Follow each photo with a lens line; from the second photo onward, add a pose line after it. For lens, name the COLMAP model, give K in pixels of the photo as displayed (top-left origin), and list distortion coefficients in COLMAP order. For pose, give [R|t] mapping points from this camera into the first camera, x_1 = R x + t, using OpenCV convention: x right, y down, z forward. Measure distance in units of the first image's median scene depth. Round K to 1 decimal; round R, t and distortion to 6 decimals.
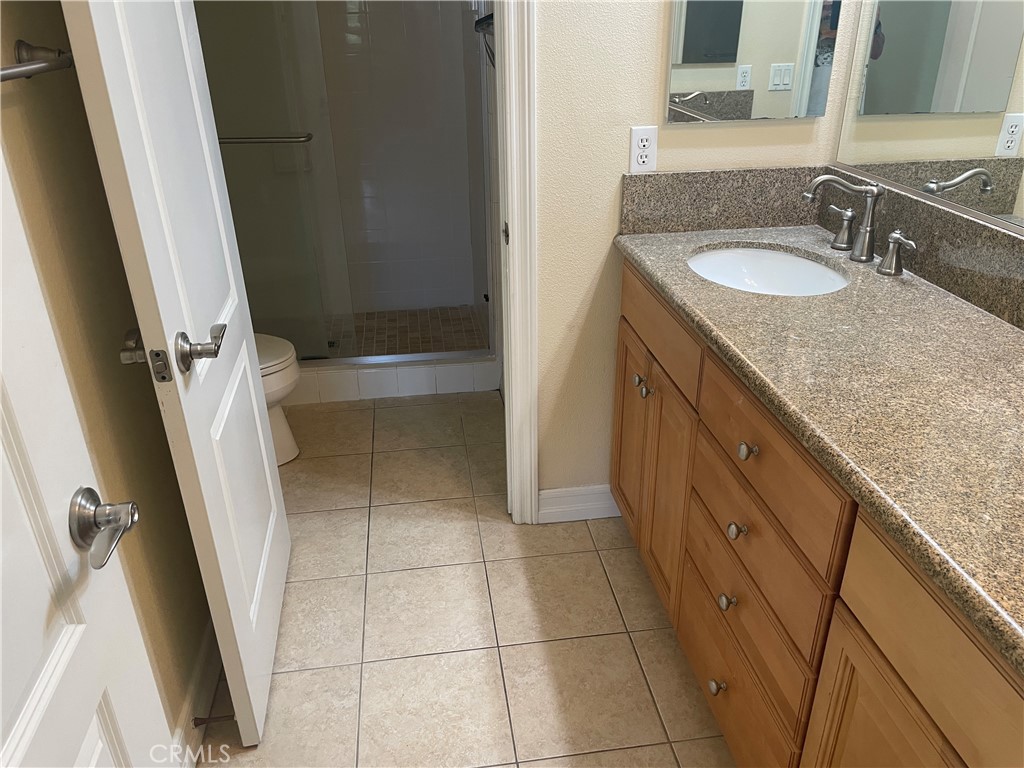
lens RADIAL K [[779.7, 0, 517.8], [0, 779.7, 388.5], [0, 0, 1]] dist [0.072867, -0.102540]
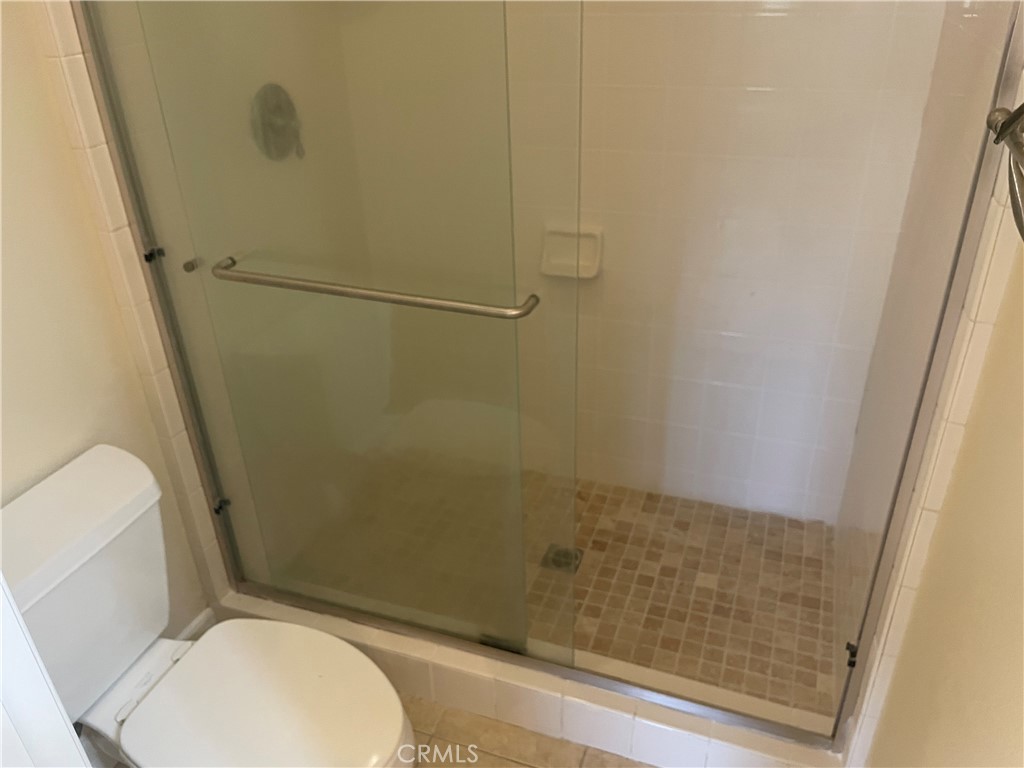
lens RADIAL K [[779.7, 0, 517.8], [0, 779.7, 388.5], [0, 0, 1]] dist [0.072867, -0.102540]
pose [[0.880160, 0.228047, -0.416308, -0.047502], [-0.201370, 0.973590, 0.107580, -0.236086], [0.429846, -0.010856, 0.902837, 0.421630]]
